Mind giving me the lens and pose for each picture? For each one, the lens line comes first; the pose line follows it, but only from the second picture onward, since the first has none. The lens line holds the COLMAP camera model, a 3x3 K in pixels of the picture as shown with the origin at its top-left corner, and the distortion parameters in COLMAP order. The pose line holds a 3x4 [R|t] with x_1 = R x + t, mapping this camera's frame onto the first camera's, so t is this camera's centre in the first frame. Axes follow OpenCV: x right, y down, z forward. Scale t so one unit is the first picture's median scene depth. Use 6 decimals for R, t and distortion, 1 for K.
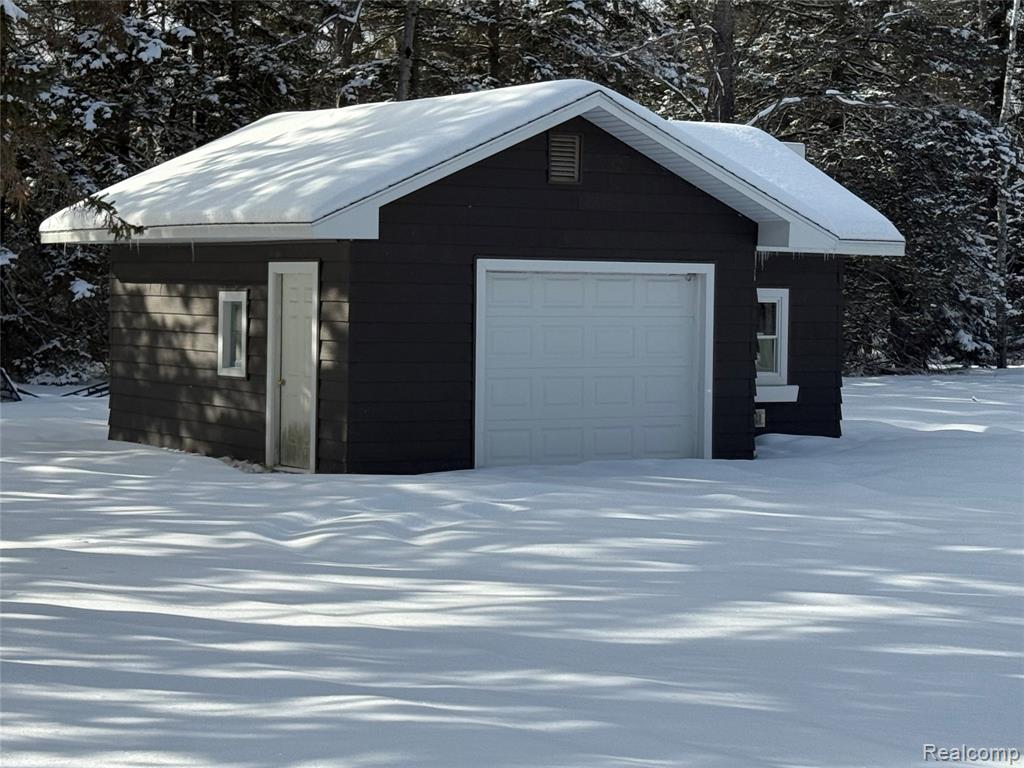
lens RADIAL K [[2355.1, 0, 512.4], [0, 2355.1, 385.6], [0, 0, 1]] dist [0.089449, 0.000000]
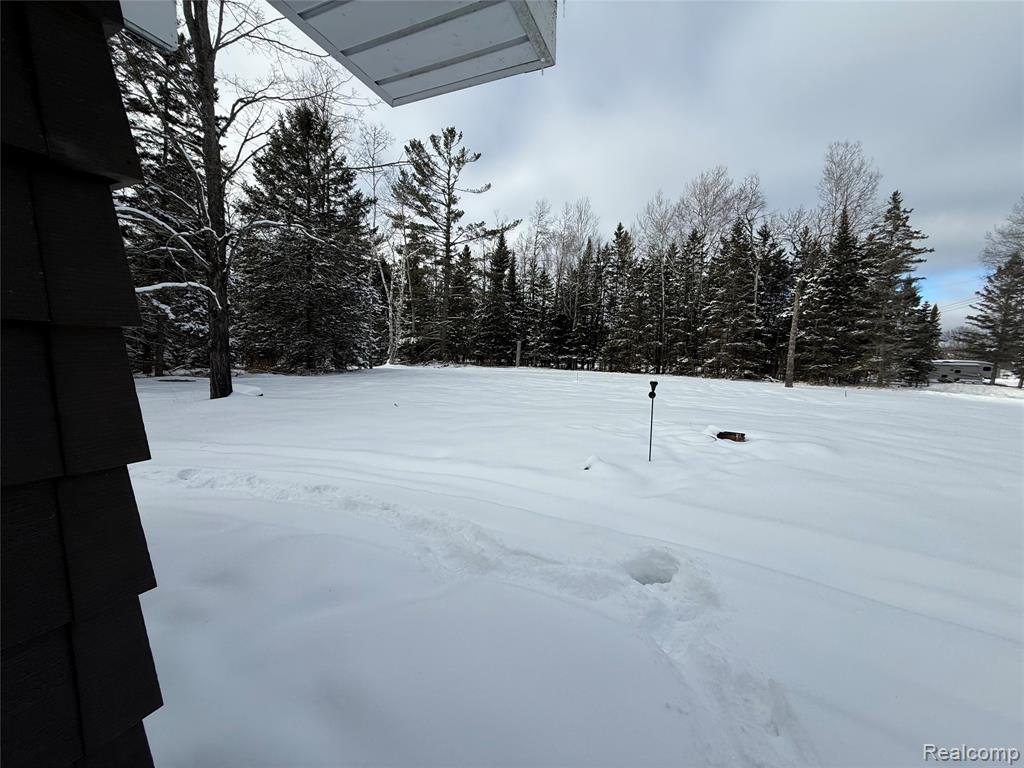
lens RADIAL K [[406.3, 0, 513.3], [0, 406.3, 386.9], [0, 0, 1]] dist [-0.003603, -0.000401]
pose [[0.833929, -0.035602, 0.550723, 0.077783], [0.003389, 0.998229, 0.059399, -0.017018], [-0.551862, -0.047668, 0.832572, 0.521640]]
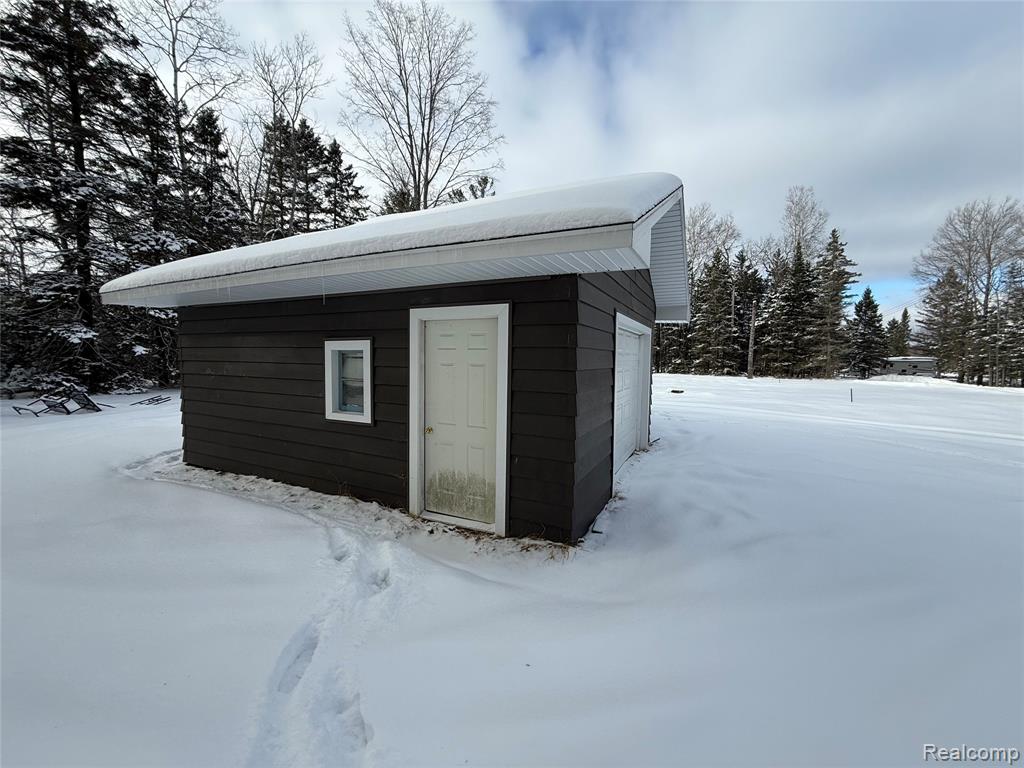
lens RADIAL K [[406.3, 0, 514.0], [0, 406.3, 384.6], [0, 0, 1]] dist [-0.003603, -0.000401]
pose [[0.840698, -0.040797, 0.539966, -0.074007], [0.023218, 0.998957, 0.039326, -0.012344], [-0.541007, -0.020524, 0.840768, 0.387060]]
